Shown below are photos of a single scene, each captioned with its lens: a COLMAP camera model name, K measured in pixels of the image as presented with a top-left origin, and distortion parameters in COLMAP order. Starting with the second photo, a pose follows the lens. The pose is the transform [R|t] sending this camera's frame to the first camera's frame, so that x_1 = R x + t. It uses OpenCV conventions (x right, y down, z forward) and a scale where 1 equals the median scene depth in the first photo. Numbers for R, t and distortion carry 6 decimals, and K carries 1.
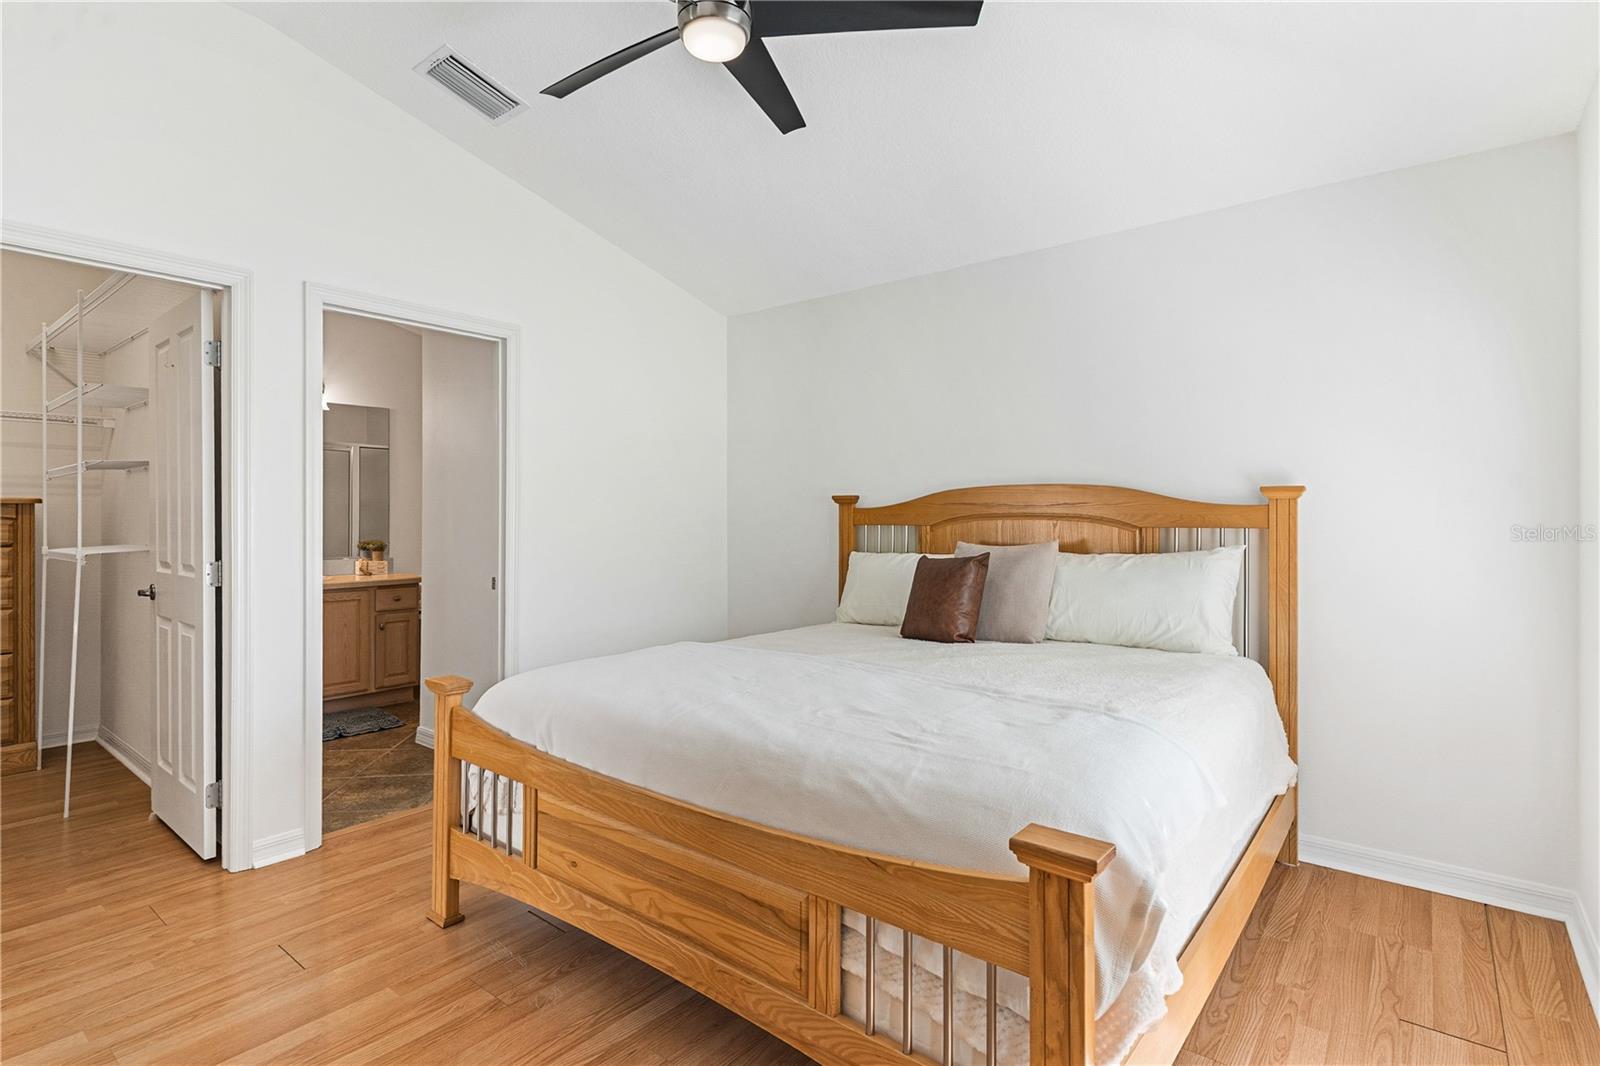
lens RADIAL K [[779.8, 0, 795.8], [0, 779.8, 517.1], [0, 0, 1]] dist [0.000684, 0.000240]
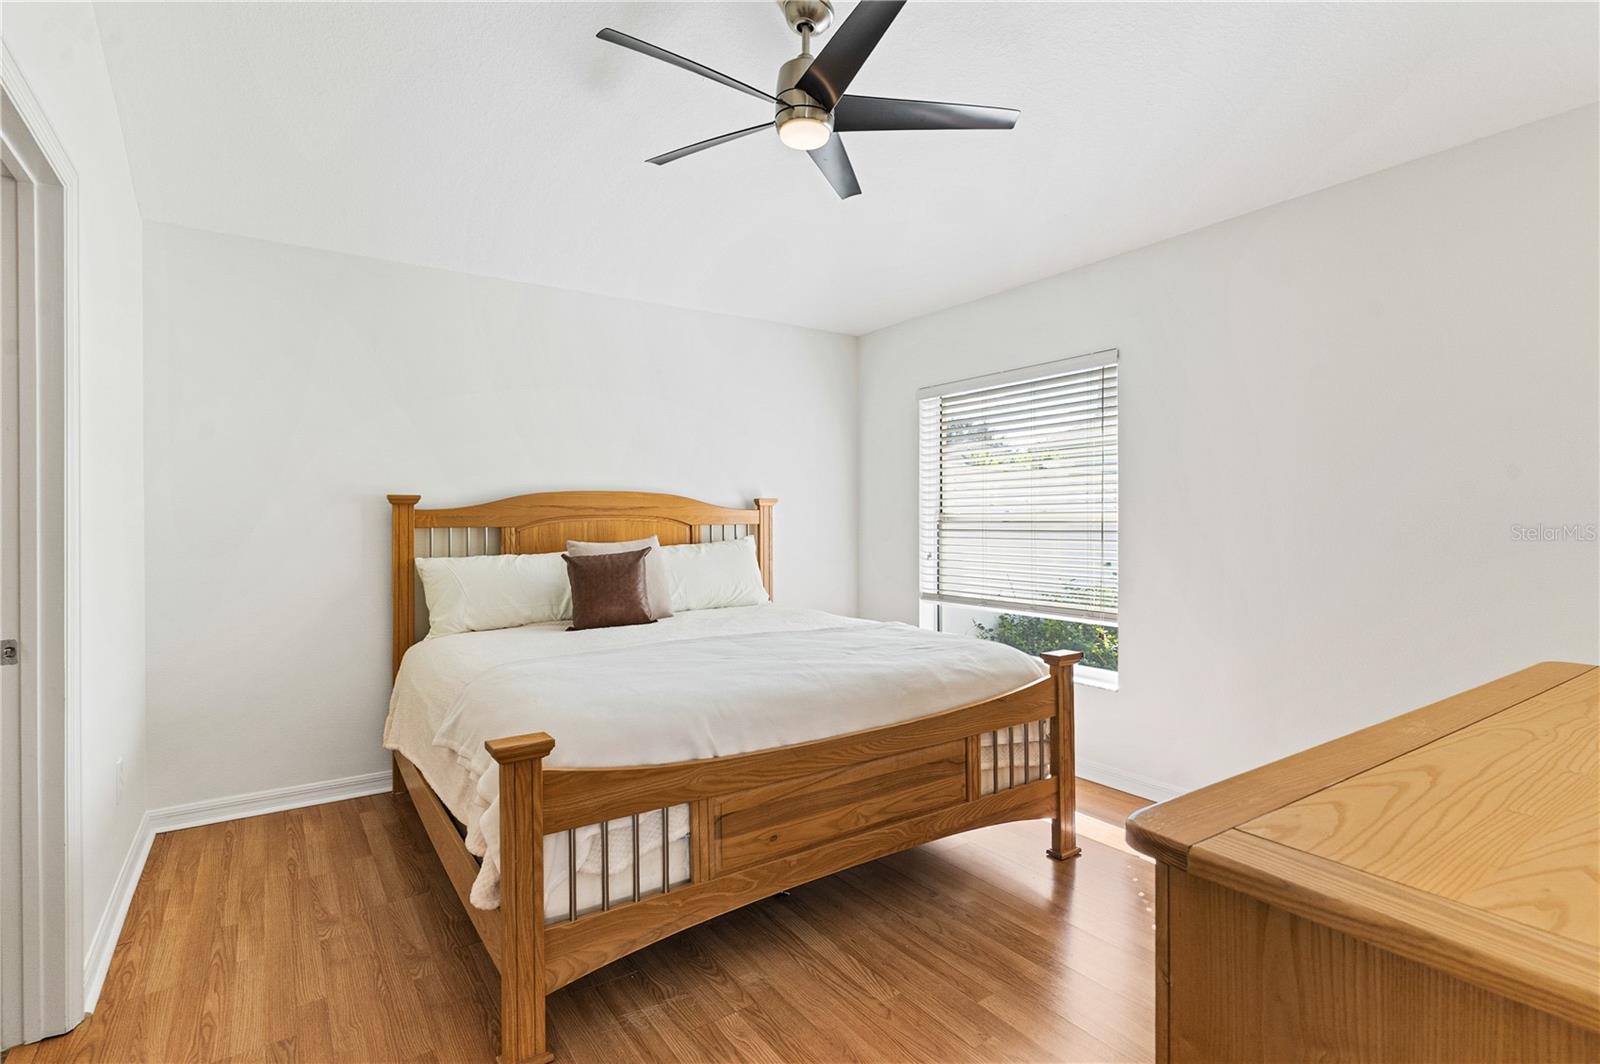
lens RADIAL K [[779.8, 0, 795.8], [0, 779.8, 516.1], [0, 0, 1]] dist [0.000684, 0.000240]
pose [[0.295041, -0.002661, 0.955481, -1.039205], [0.005857, 0.999982, 0.000977, -0.003959], [-0.955467, 0.005308, 0.295051, 0.512361]]
